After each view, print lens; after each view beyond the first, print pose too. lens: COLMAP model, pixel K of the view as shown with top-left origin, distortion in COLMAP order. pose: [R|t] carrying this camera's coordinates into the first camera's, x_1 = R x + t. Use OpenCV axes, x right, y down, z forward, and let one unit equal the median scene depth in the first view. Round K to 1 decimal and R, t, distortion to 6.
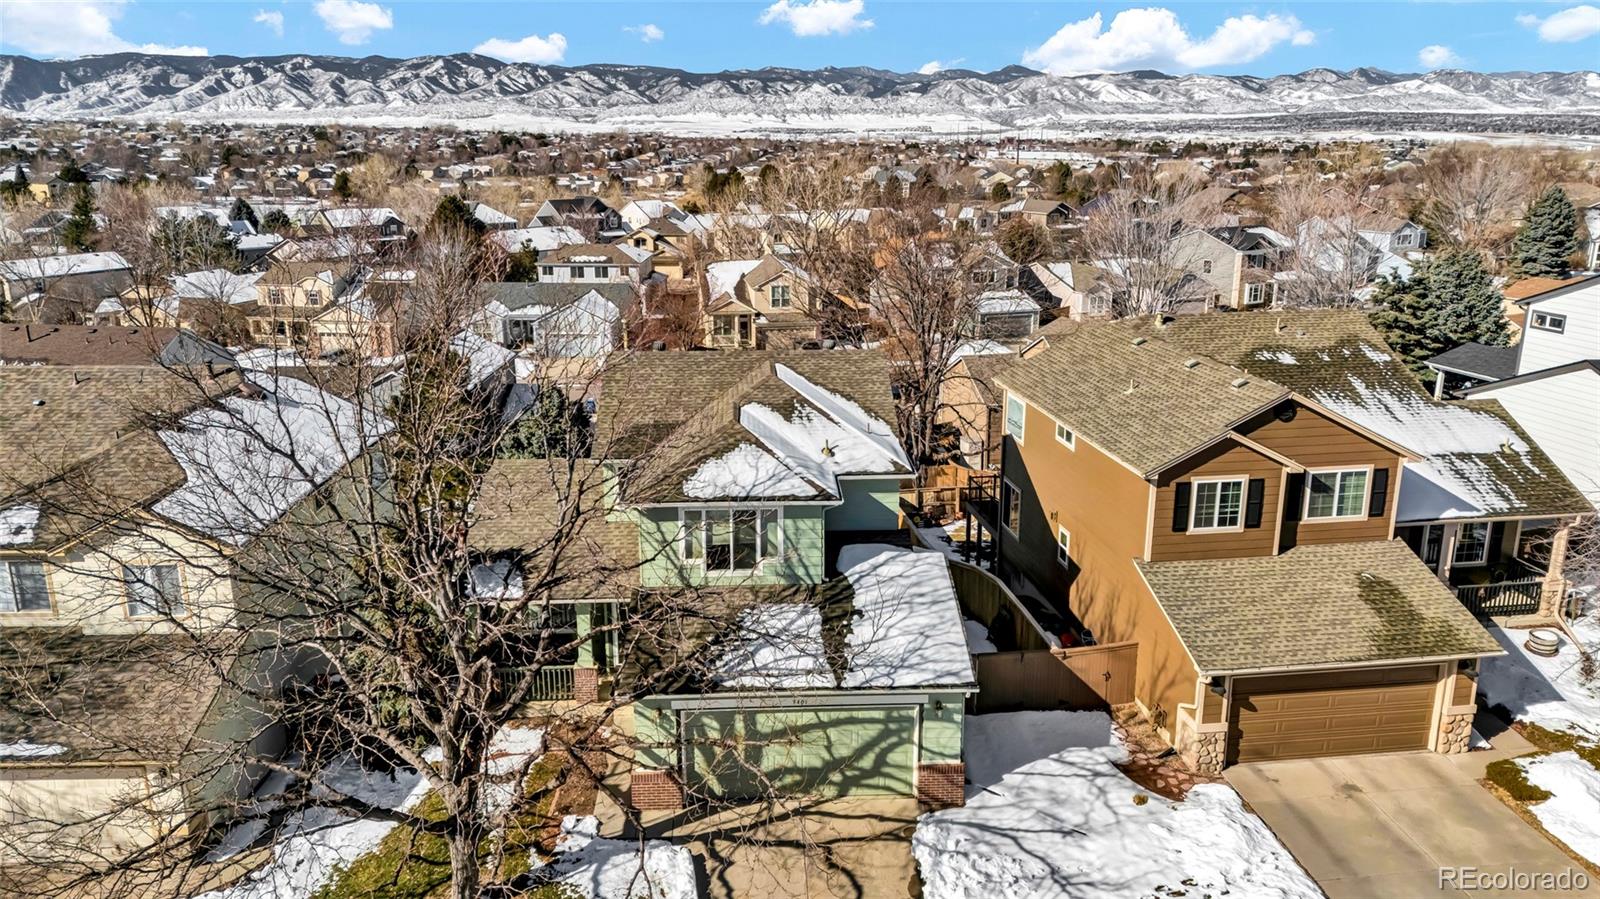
lens RADIAL K [[1173.9, 0, 800.0], [0, 1173.9, 449.5], [0, 0, 1]] dist [0.077277, -0.062422]
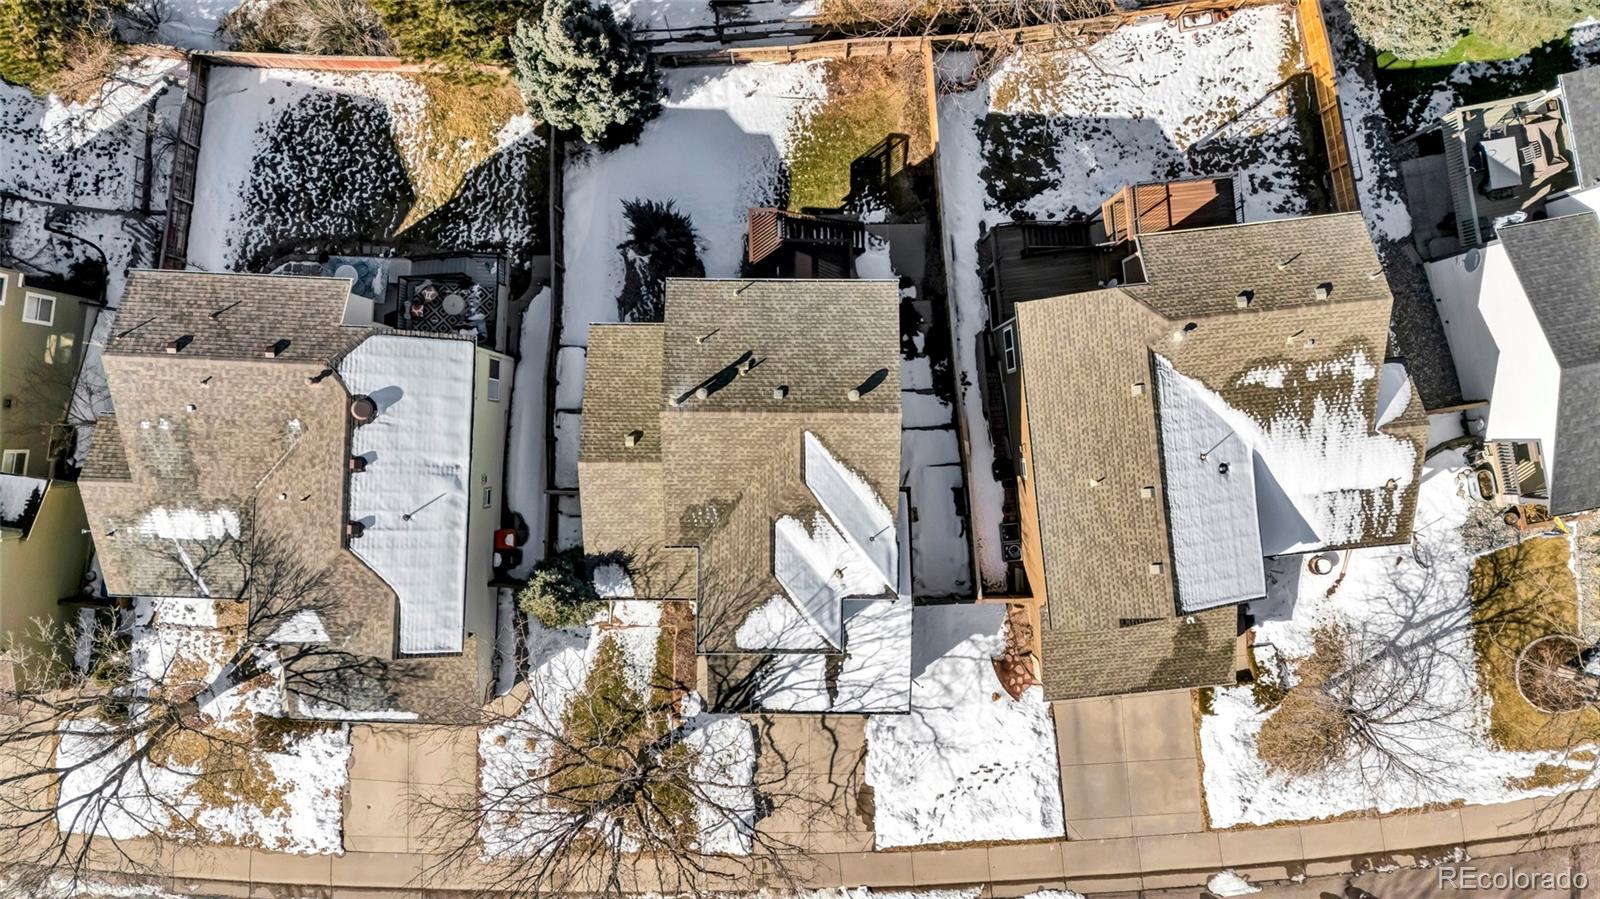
lens RADIAL K [[1173.9, 0, 800.0], [0, 1173.9, 449.5], [0, 0, 1]] dist [0.077277, -0.062422]
pose [[0.998782, 0.049270, 0.002553, -0.008229], [-0.015390, 0.261966, 0.964954, -0.352101], [0.046875, -0.963819, 0.262405, 0.199754]]
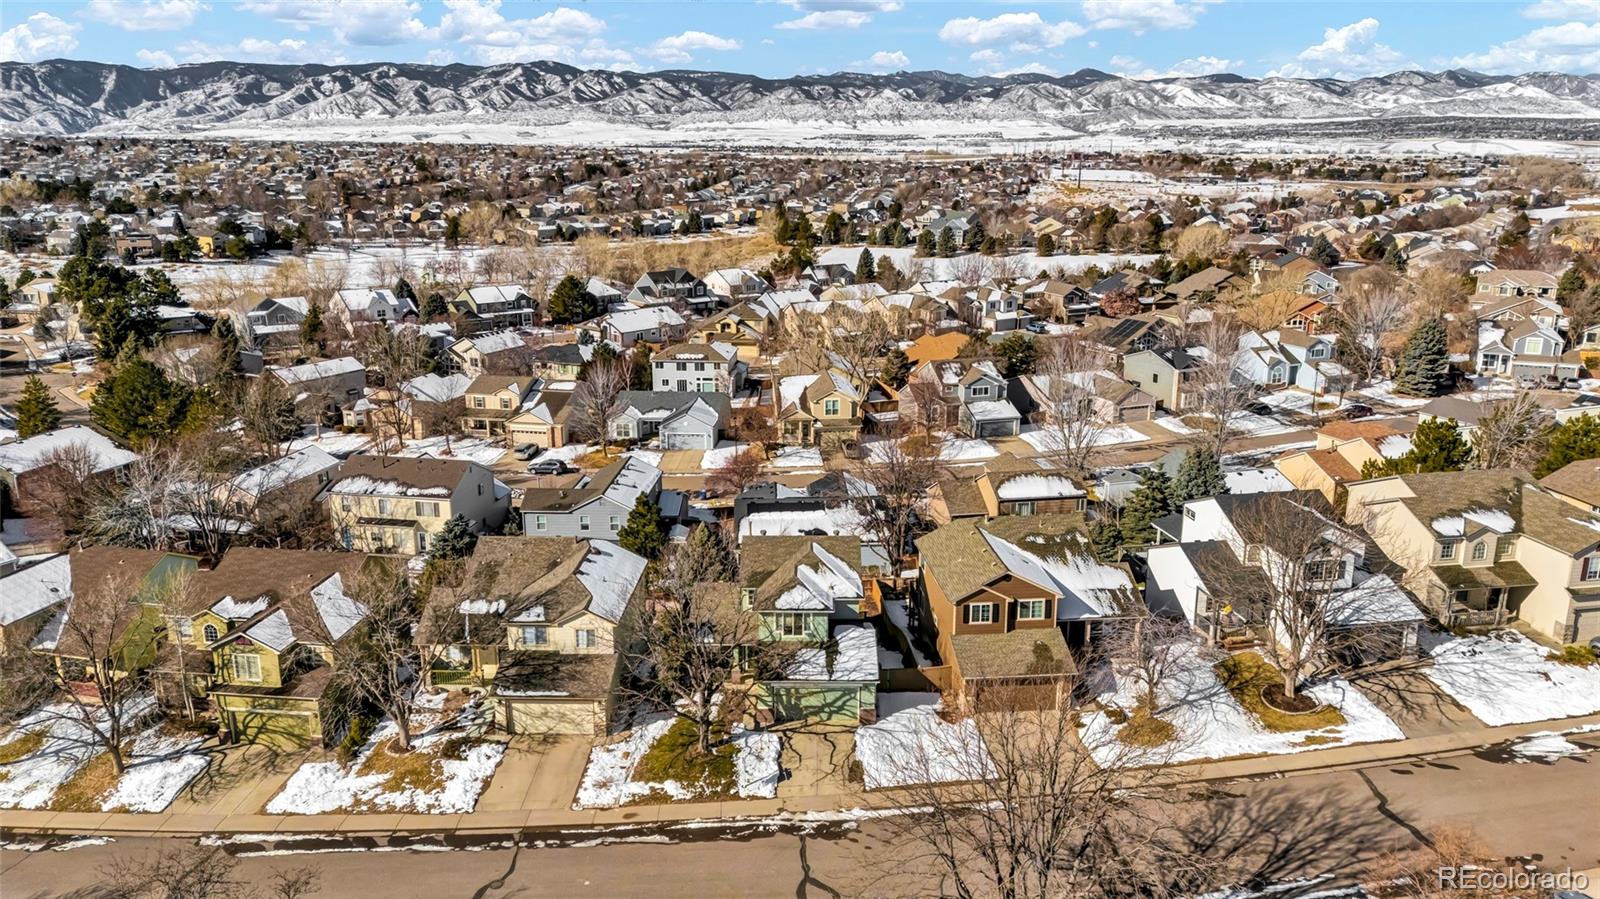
lens RADIAL K [[1173.9, 0, 800.0], [0, 1173.9, 449.5], [0, 0, 1]] dist [0.077277, -0.062422]
pose [[0.998328, 0.014600, -0.055936, 0.024324], [-0.014749, 0.999889, -0.002262, -0.075489], [0.055896, 0.003084, 0.998432, -0.401441]]
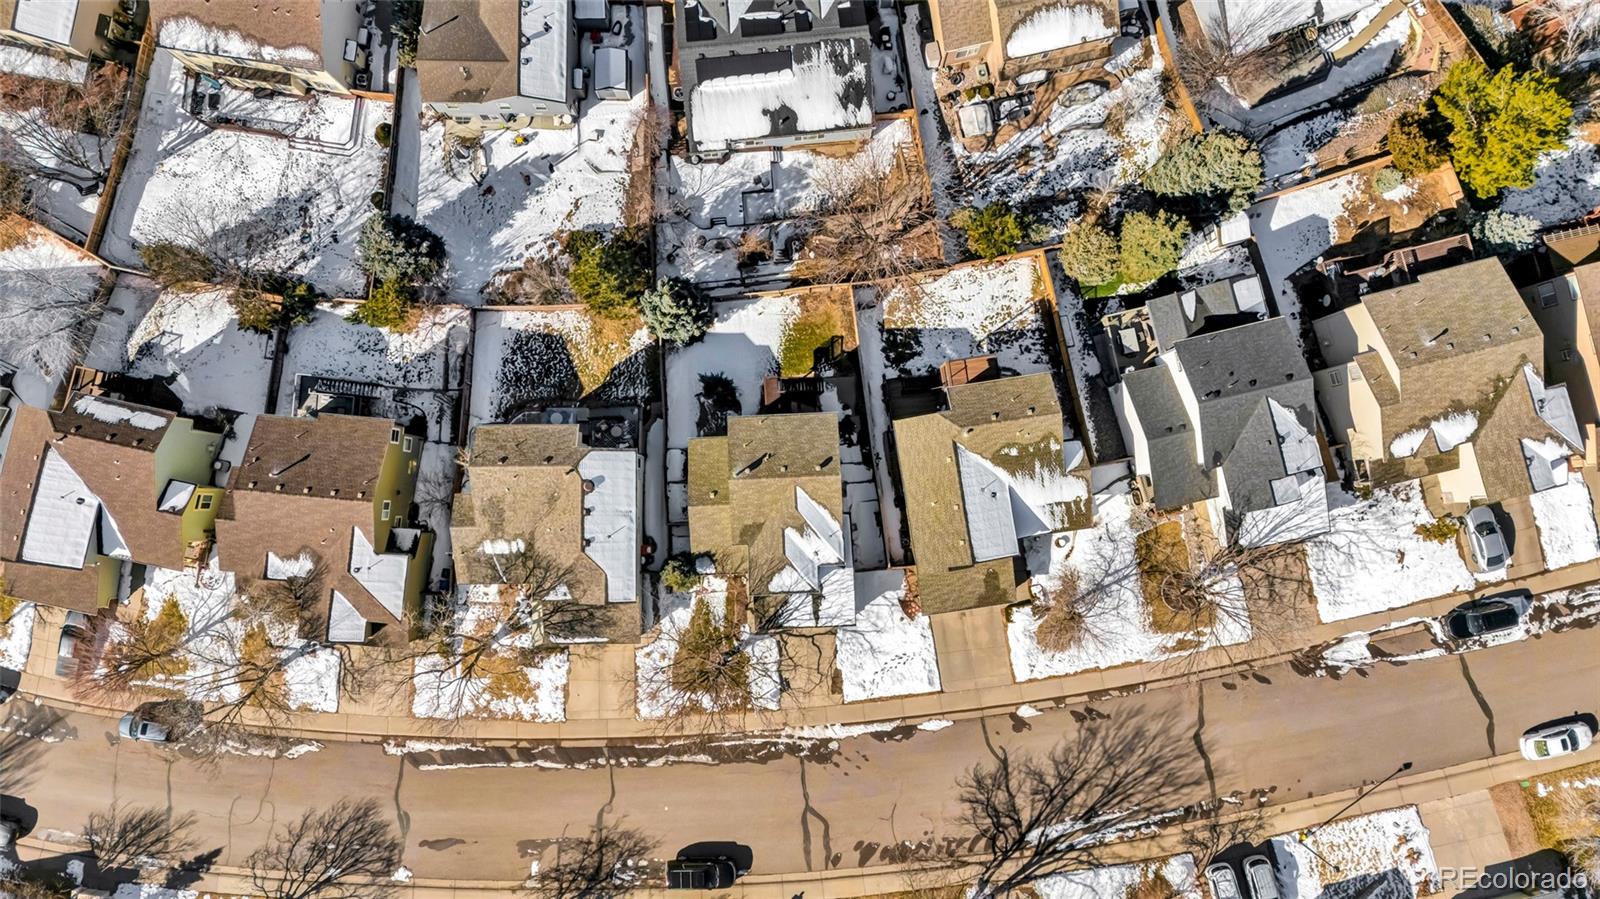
lens RADIAL K [[1173.9, 0, 800.0], [0, 1173.9, 449.5], [0, 0, 1]] dist [0.077277, -0.062422]
pose [[0.999995, 0.001791, 0.002533, -0.005837], [-0.002968, 0.315432, 0.948943, -0.724234], [0.000901, -0.948946, 0.315436, 0.085891]]
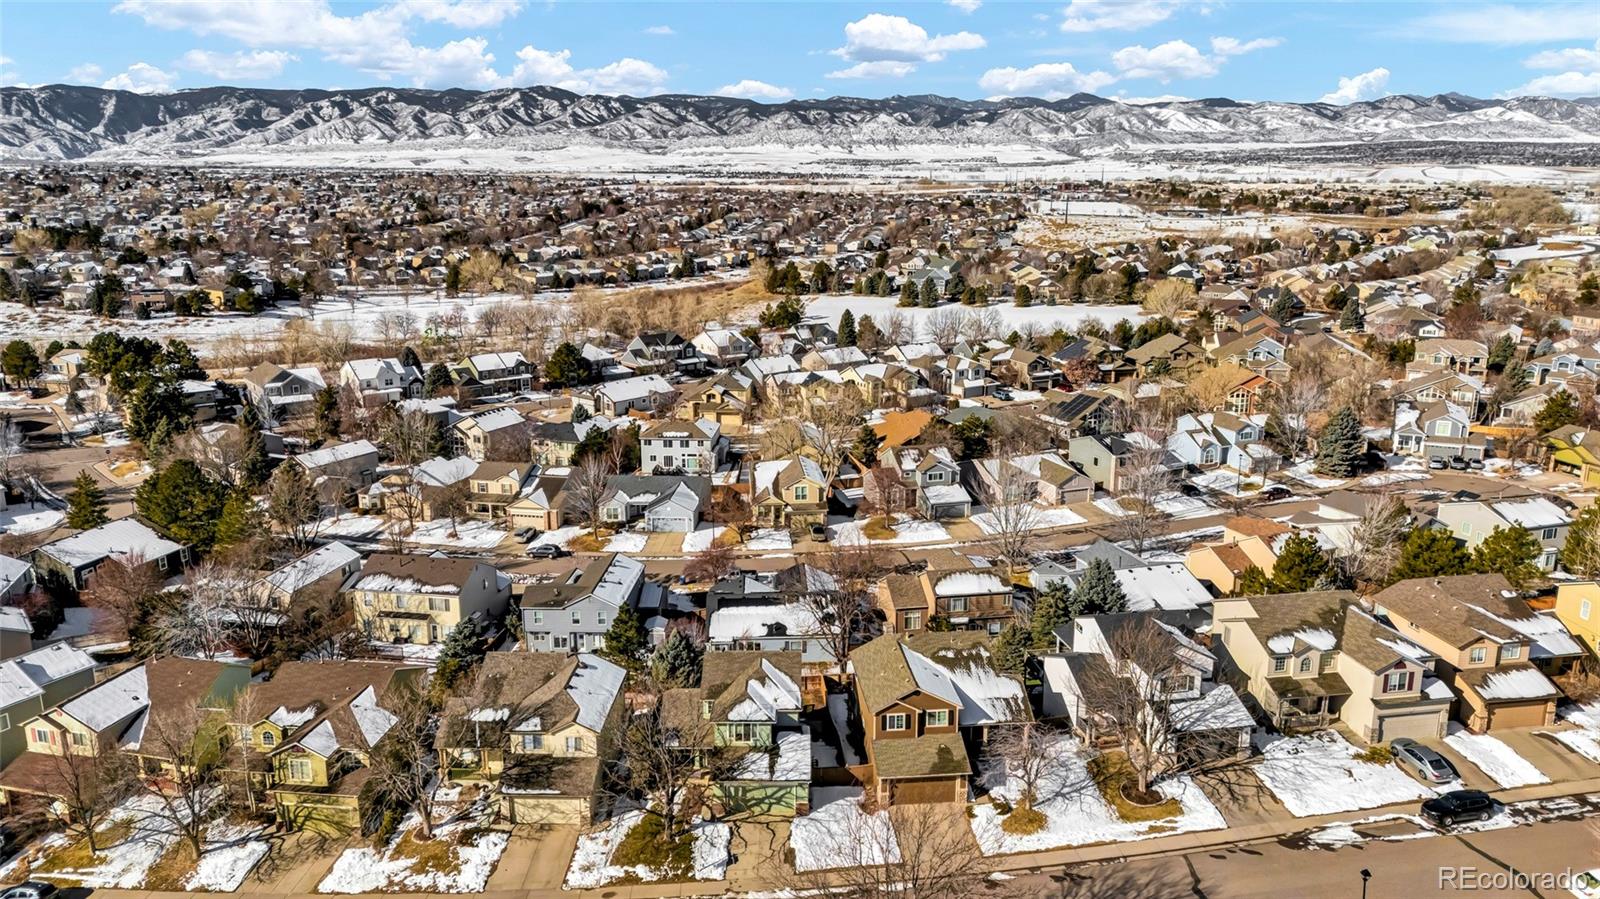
lens RADIAL K [[1173.9, 0, 800.0], [0, 1173.9, 449.5], [0, 0, 1]] dist [0.077277, -0.062422]
pose [[0.998488, 0.012270, -0.053582, 0.064496], [-0.013364, 0.999709, -0.020101, -0.155888], [0.053320, 0.020787, 0.998361, -0.553664]]
